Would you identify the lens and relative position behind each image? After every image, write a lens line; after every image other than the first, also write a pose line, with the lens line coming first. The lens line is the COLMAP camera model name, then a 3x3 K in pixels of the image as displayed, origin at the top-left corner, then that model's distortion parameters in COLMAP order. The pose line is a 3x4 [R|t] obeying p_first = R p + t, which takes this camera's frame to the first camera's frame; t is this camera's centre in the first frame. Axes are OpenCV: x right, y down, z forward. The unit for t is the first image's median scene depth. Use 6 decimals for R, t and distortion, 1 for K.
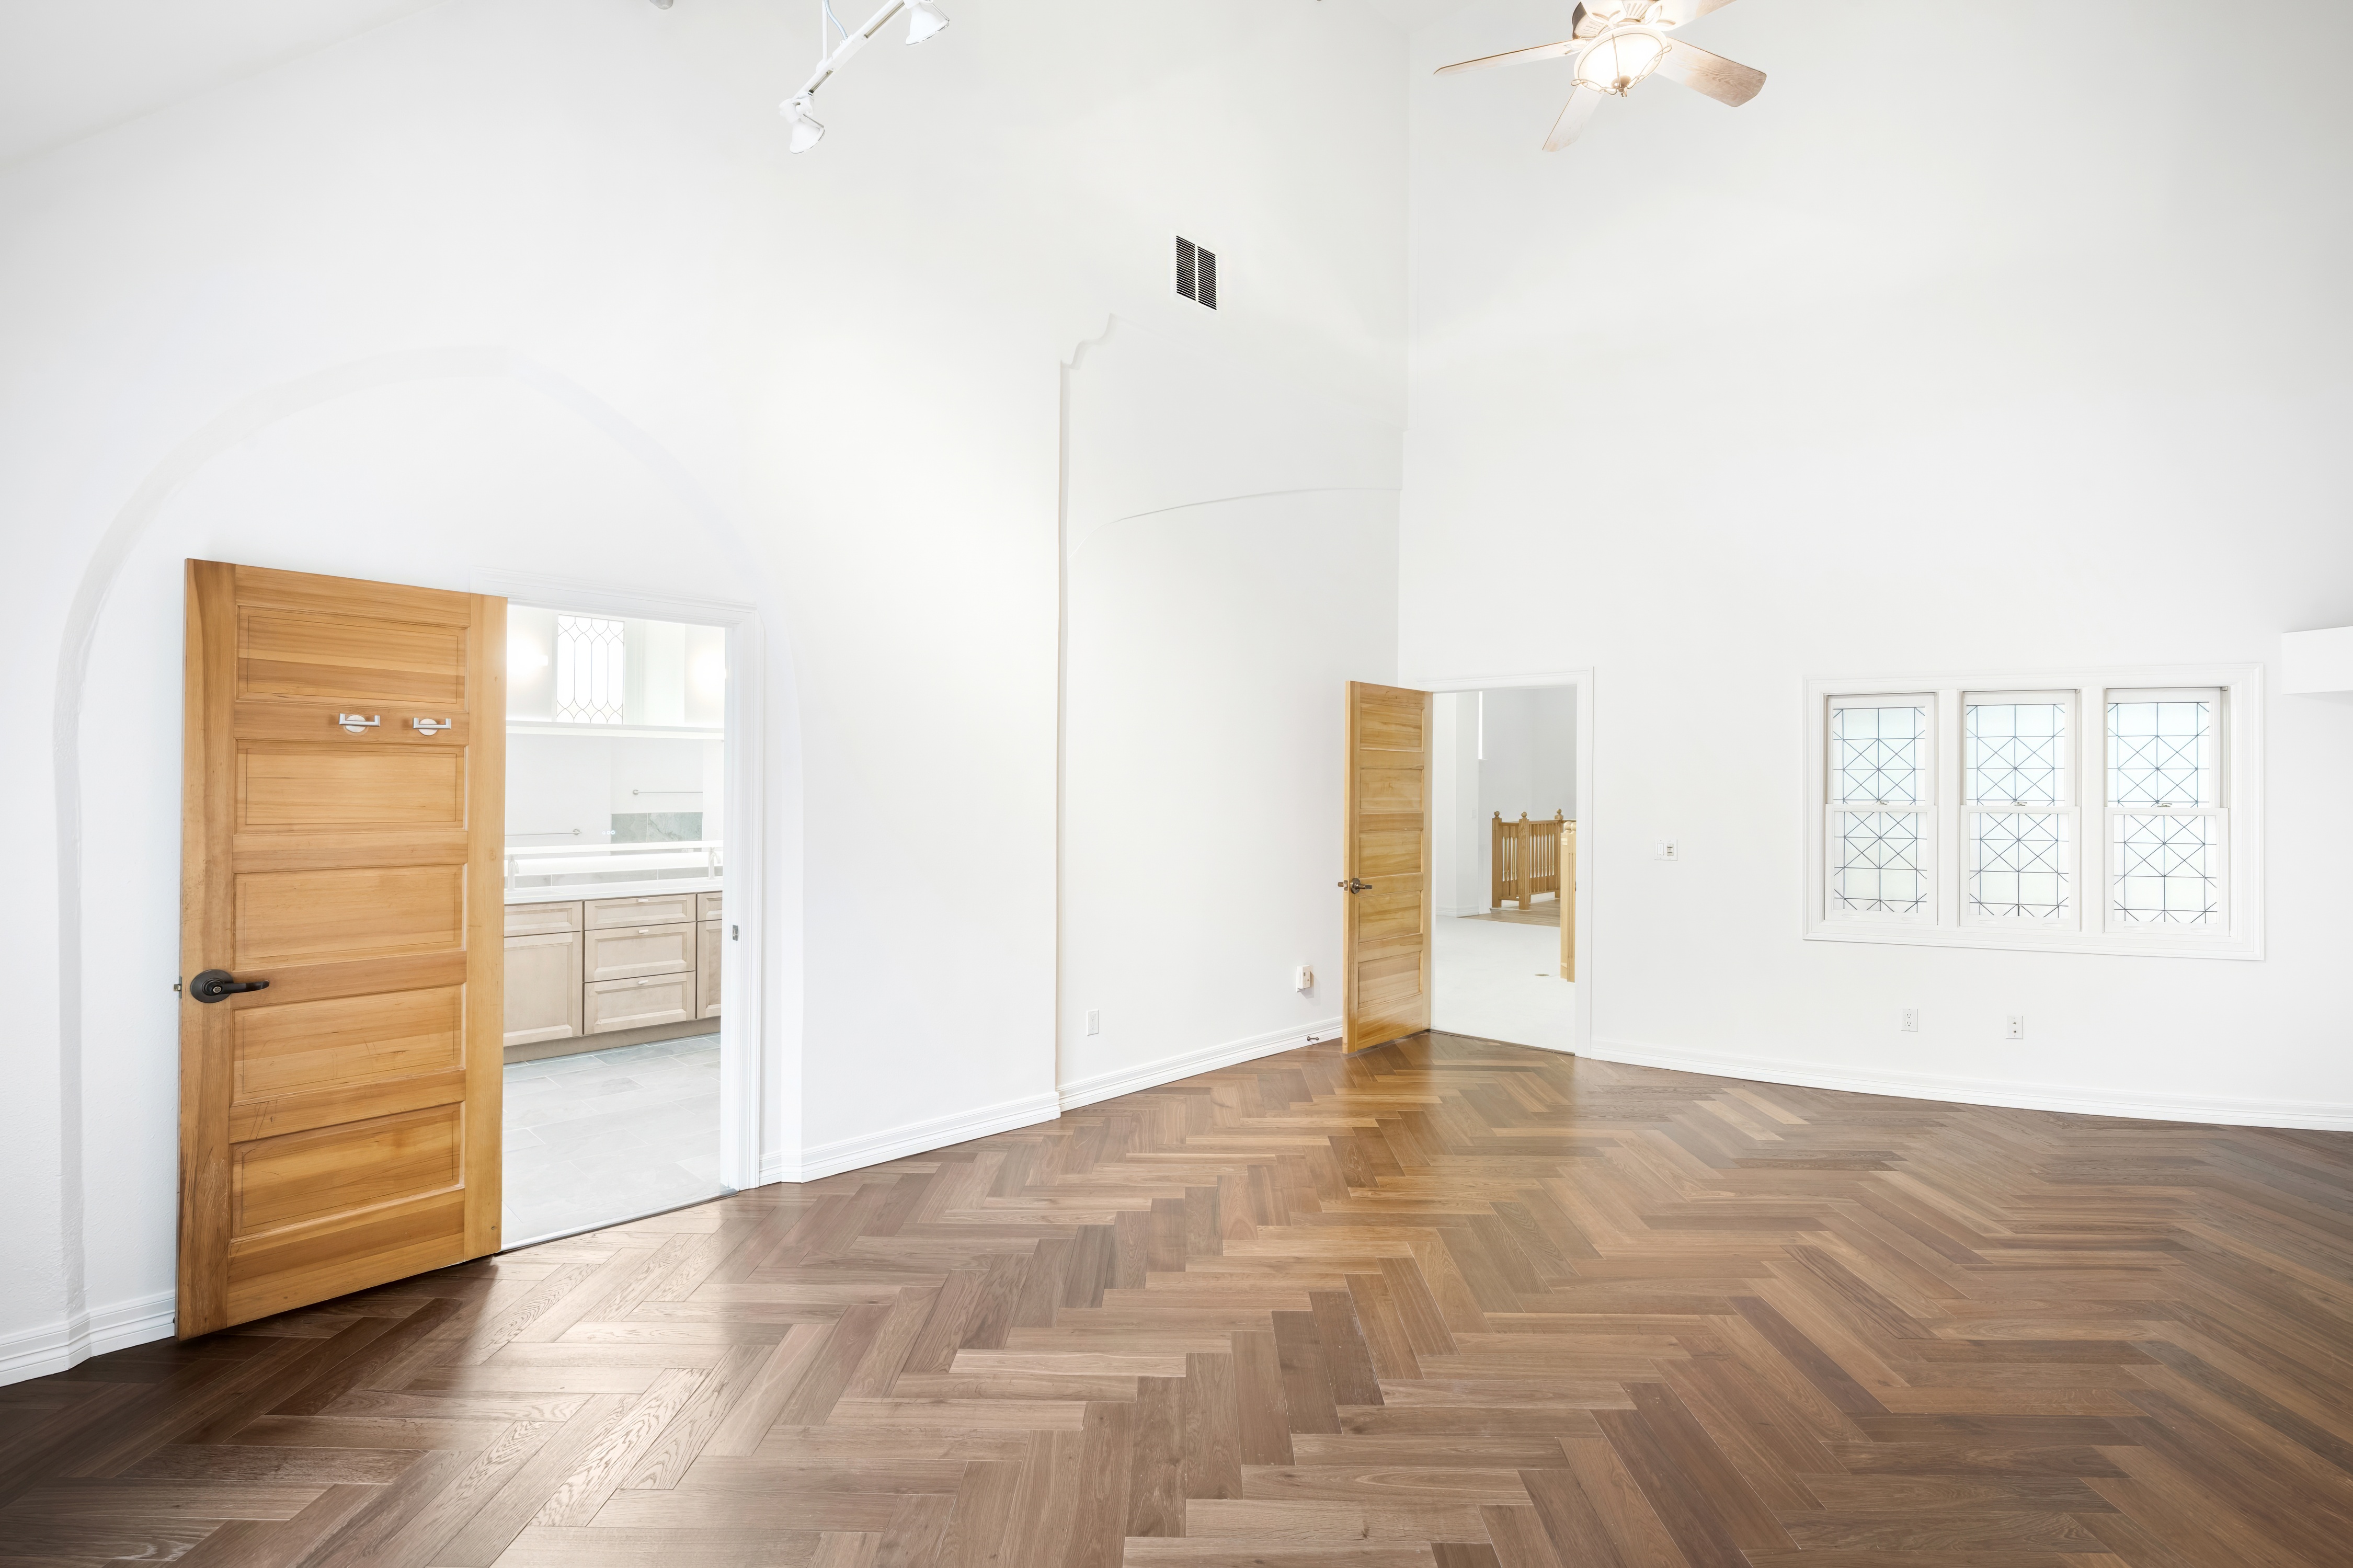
lens RADIAL K [[1057.4, 0, 1176.5], [0, 1057.4, 784.0], [0, 0, 1]] dist [0.000114, -0.000036]
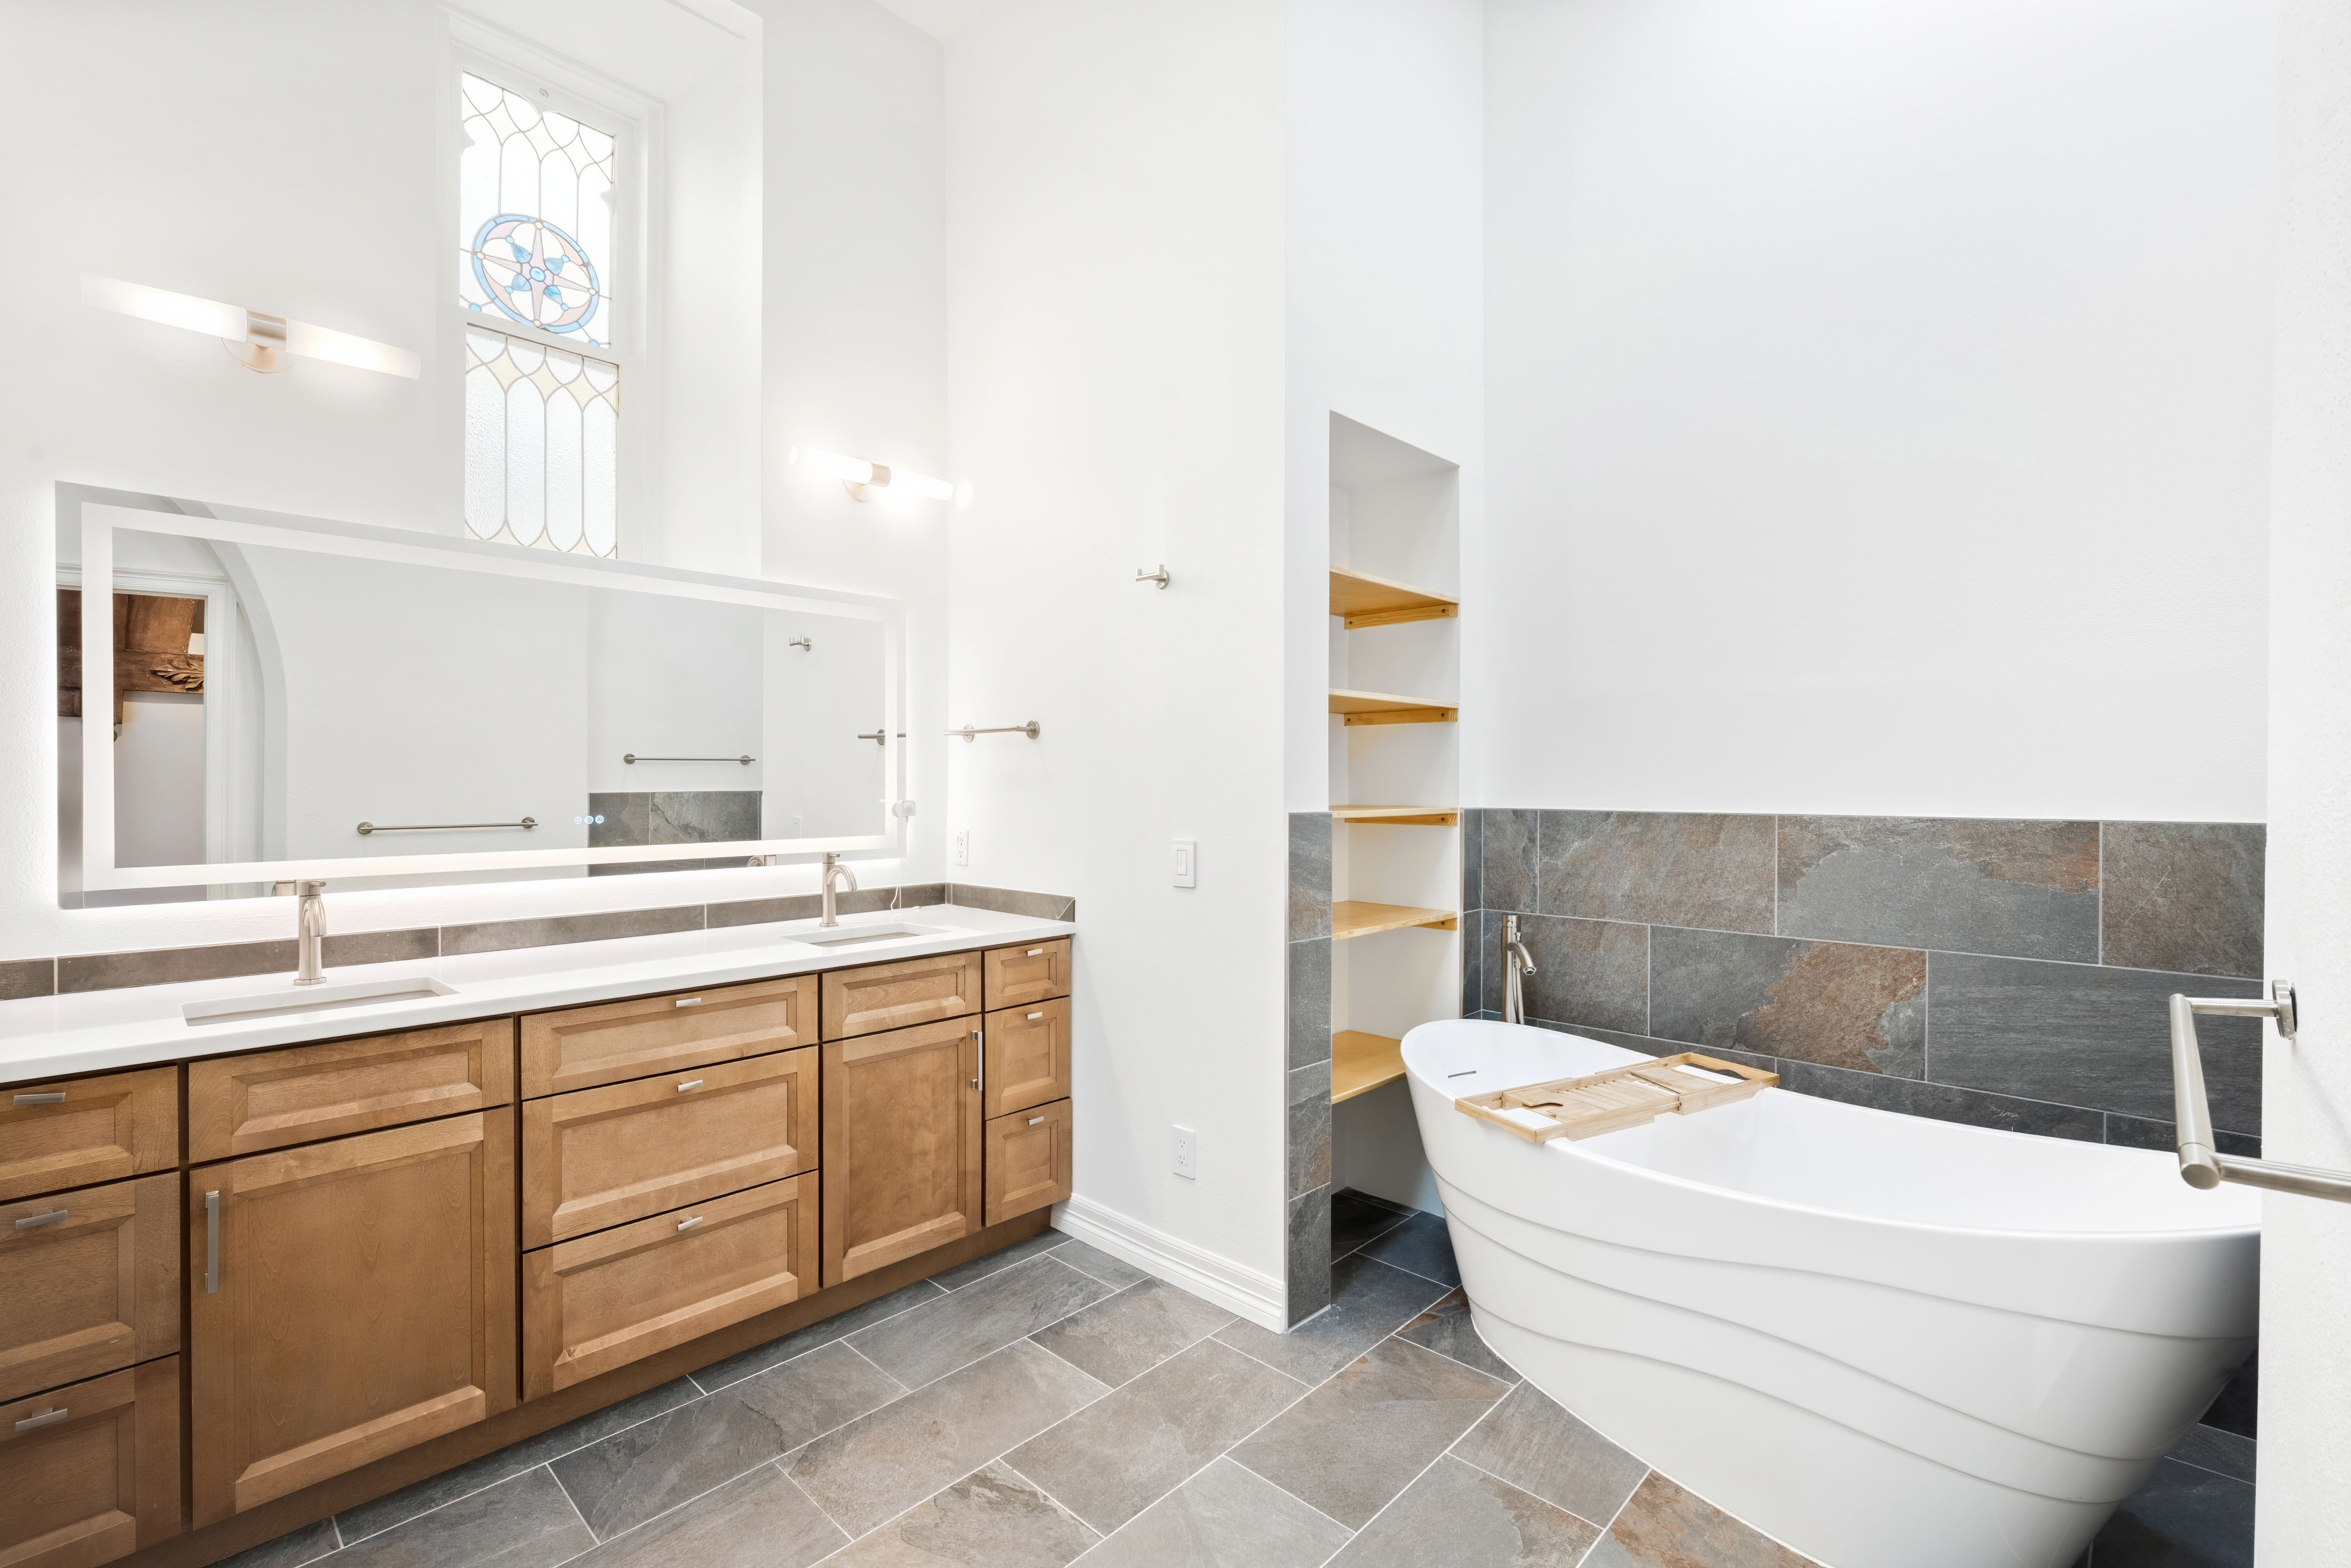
lens RADIAL K [[1021.1, 0, 1175.5], [0, 1021.1, 784.0], [0, 0, 1]] dist [-0.002254, 0.000073]
pose [[0.999418, -0.006799, 0.033424, -0.338862], [0.006599, 0.999960, 0.006070, 0.033421], [-0.033464, -0.005846, 0.999423, 0.627322]]
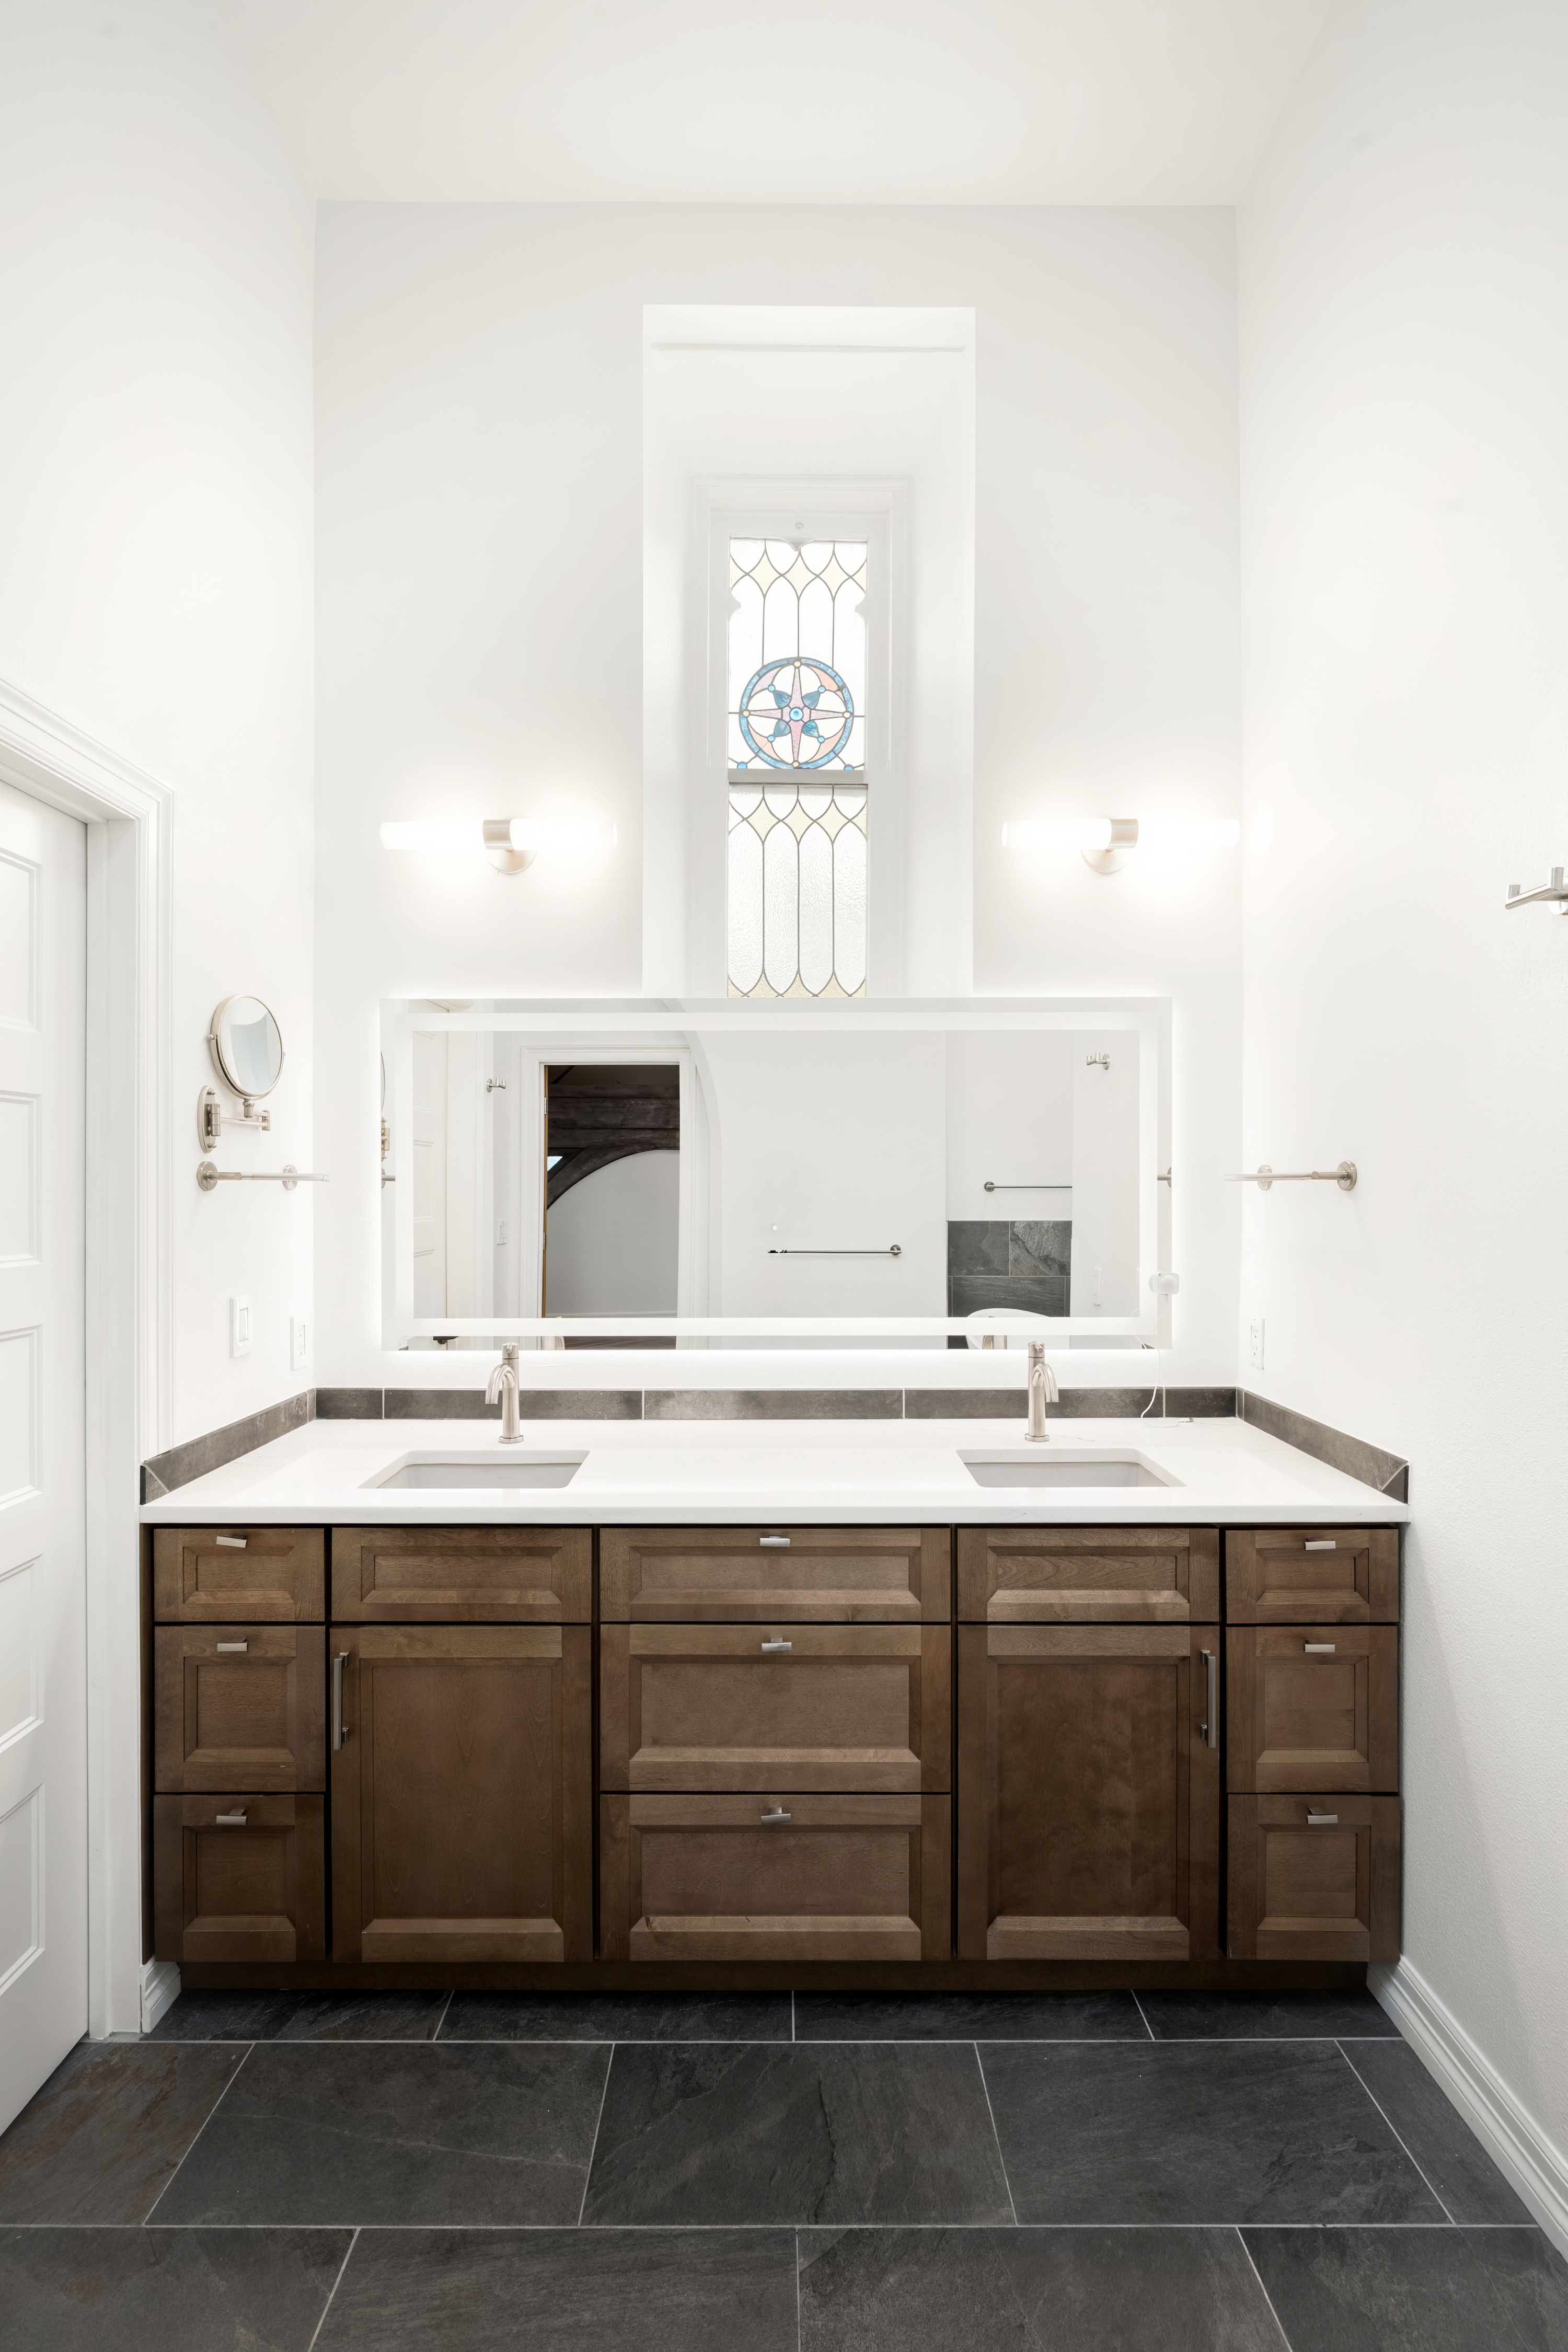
lens RADIAL K [[1021.5, 0, 781.9], [0, 1021.5, 1187.8], [0, 0, 1]] dist [-0.002254, 0.000073]
pose [[0.715995, -0.005057, -0.698087, -0.297262], [0.007186, 0.999974, 0.000126, 0.012056], [0.698068, -0.005107, 0.716013, 0.780028]]
